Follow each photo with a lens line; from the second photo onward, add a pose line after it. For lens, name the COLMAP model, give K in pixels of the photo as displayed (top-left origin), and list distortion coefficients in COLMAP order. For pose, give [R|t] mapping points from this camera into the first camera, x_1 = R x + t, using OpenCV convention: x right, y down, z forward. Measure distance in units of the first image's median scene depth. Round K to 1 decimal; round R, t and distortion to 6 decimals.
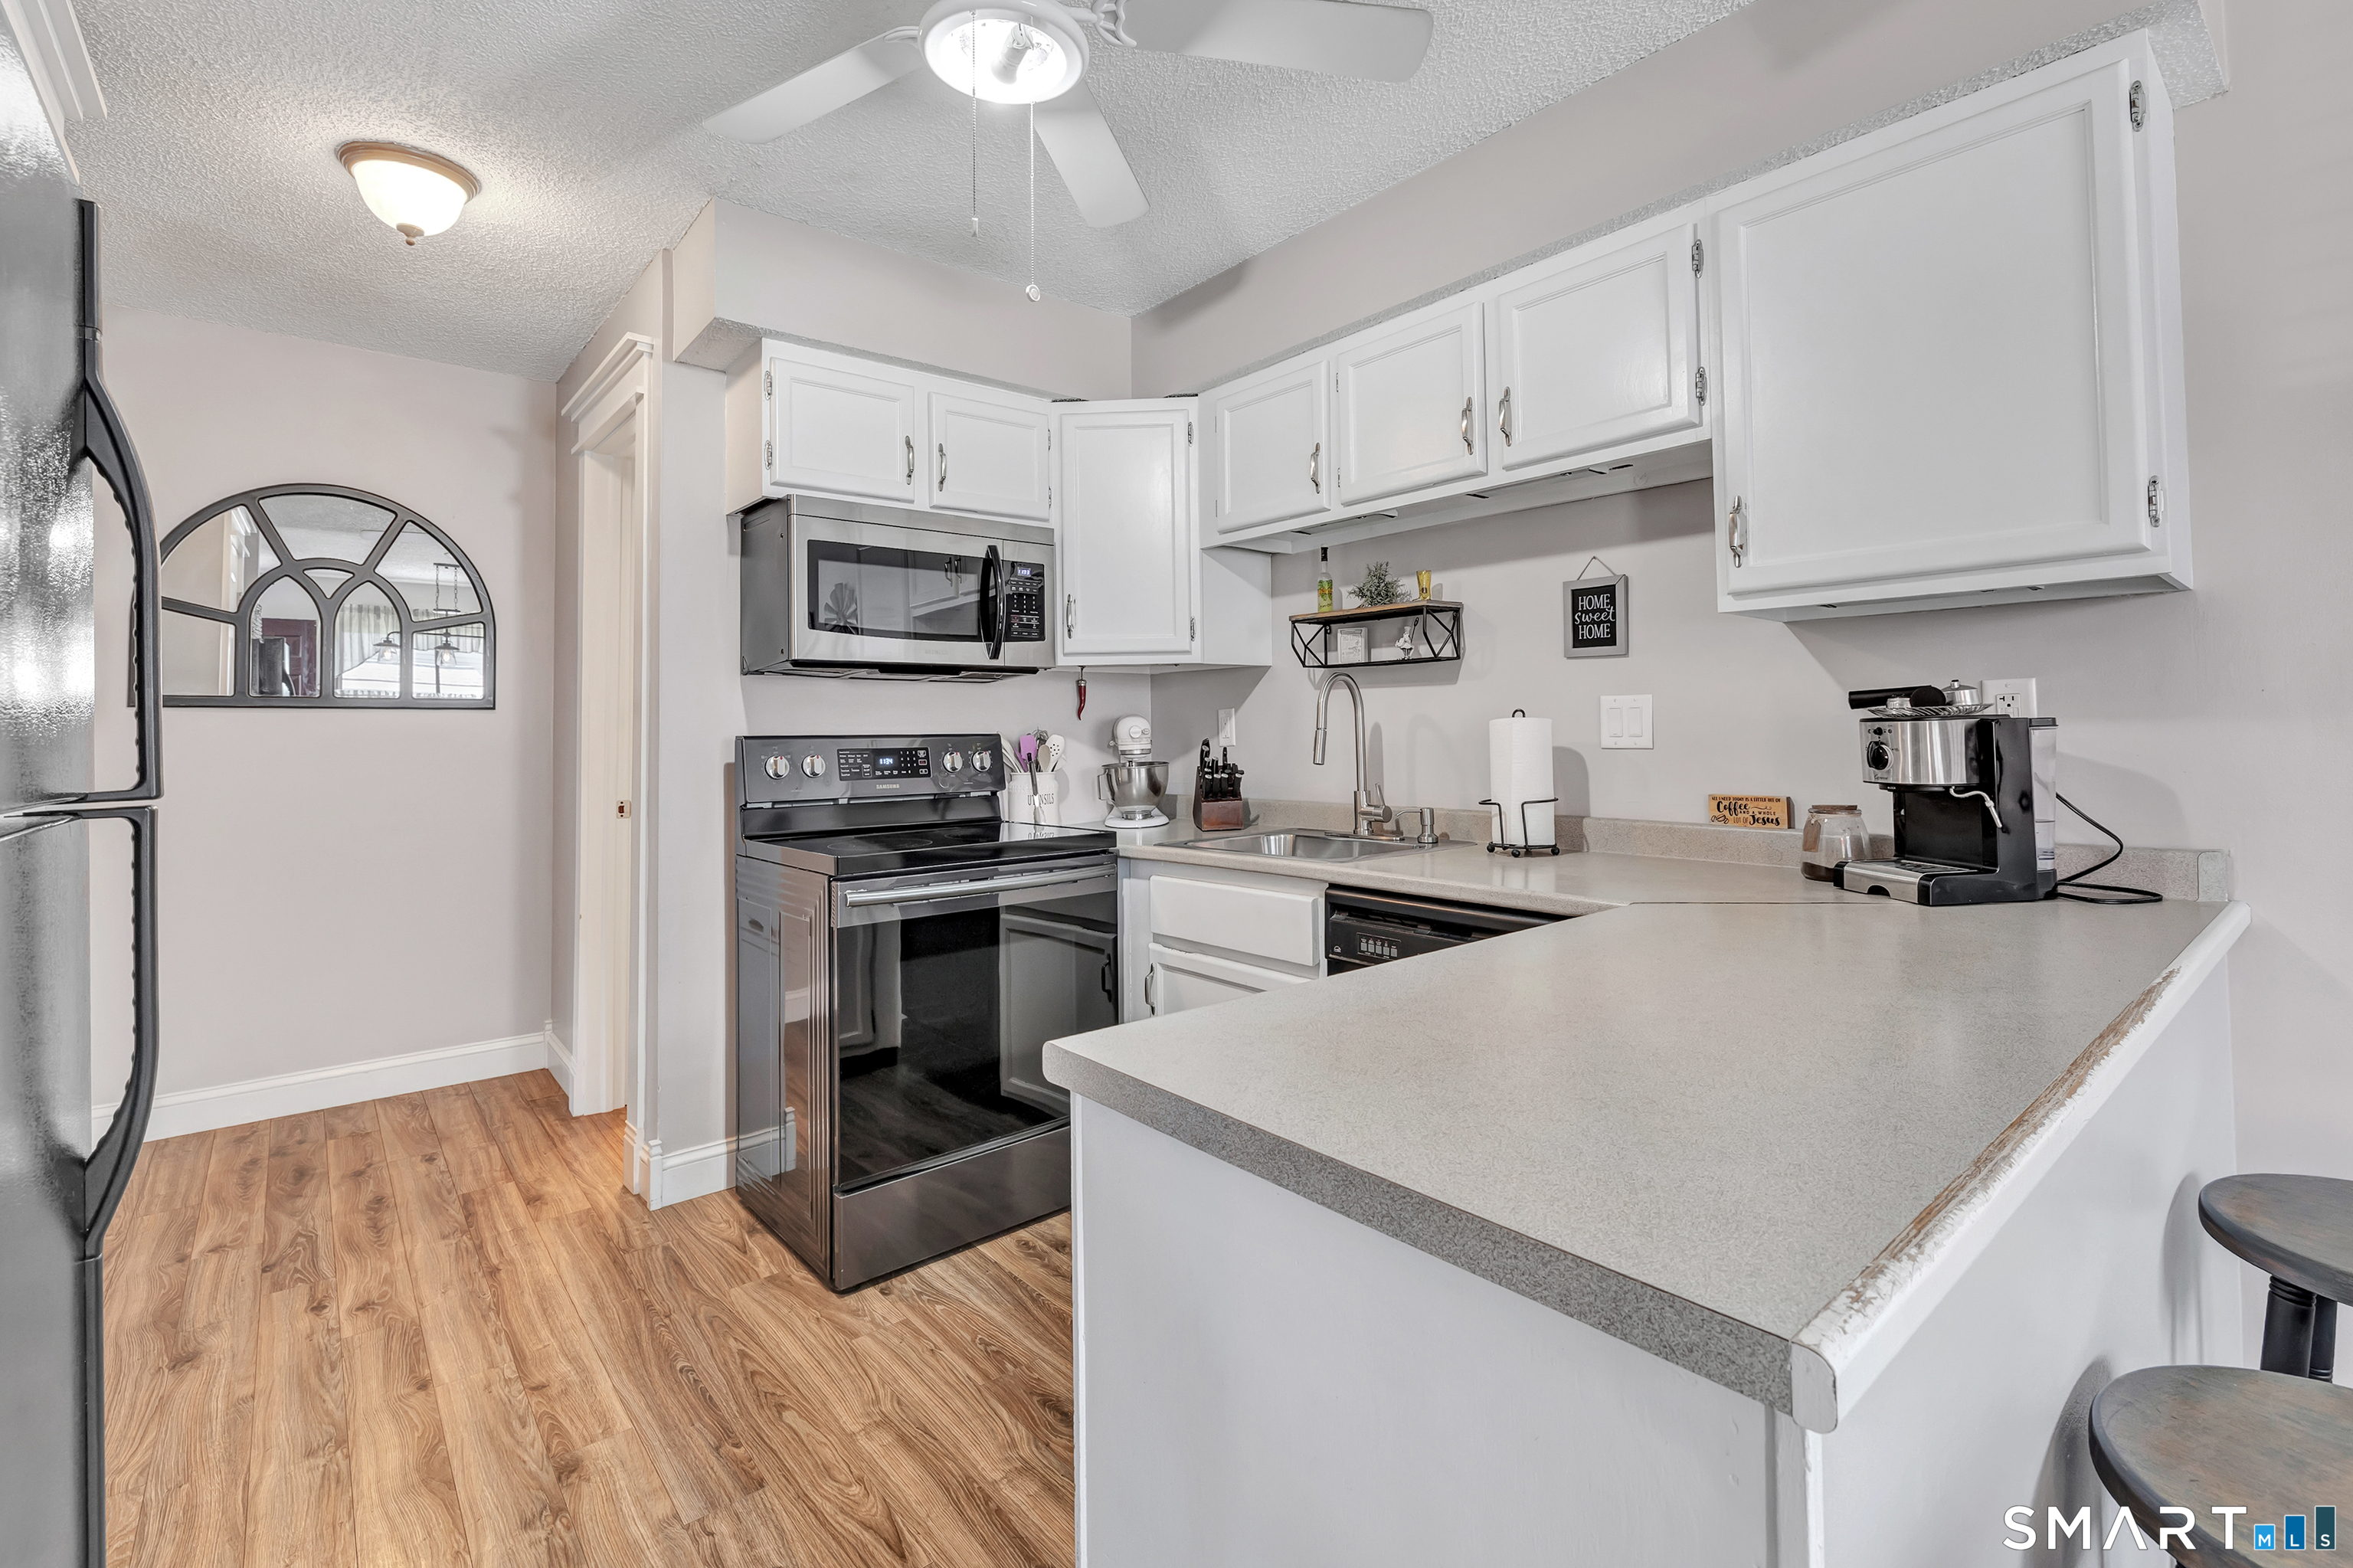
lens RADIAL K [[1022.5, 0, 1055.1], [0, 1022.5, 699.8], [0, 0, 1]] dist [-0.000438, -0.000360]
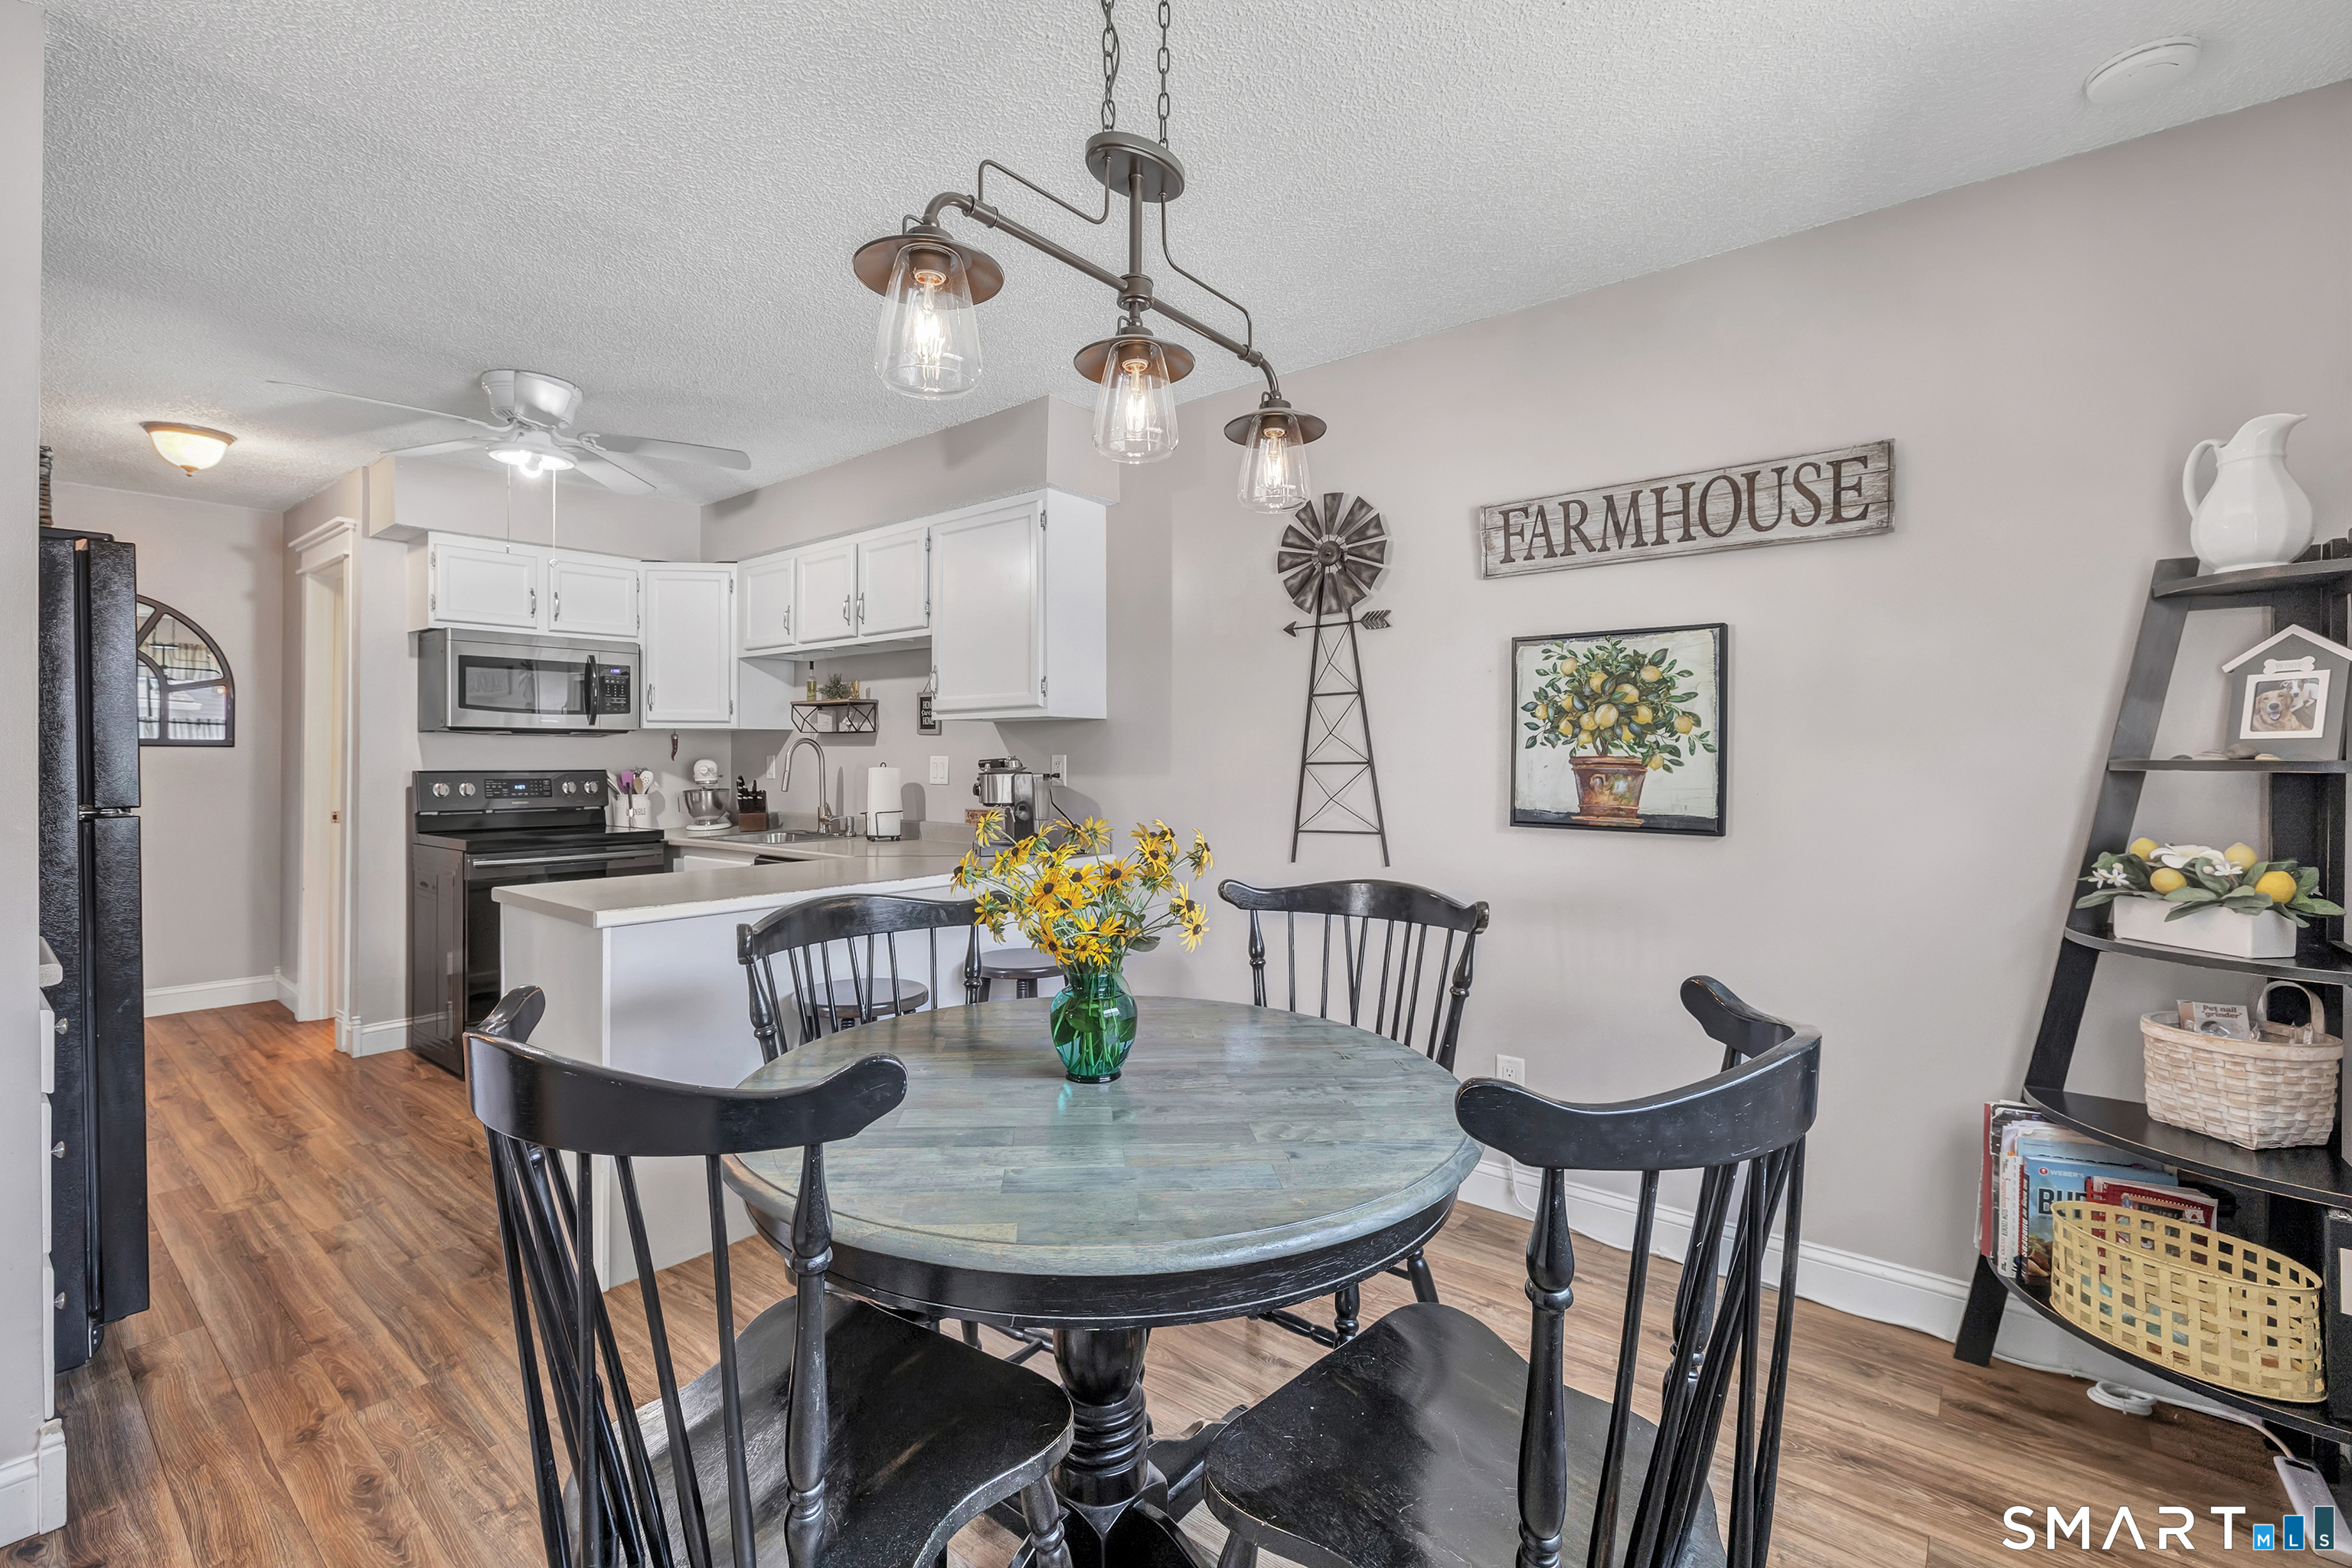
lens RADIAL K [[1022.0, 0, 1067.5], [0, 1022.0, 758.0], [0, 0, 1]] dist [-0.000438, -0.000360]
pose [[0.977619, 0.015427, 0.209819, 0.350415], [-0.022243, 0.999297, 0.030164, -0.055133], [-0.209206, -0.034156, 0.977275, -0.774175]]
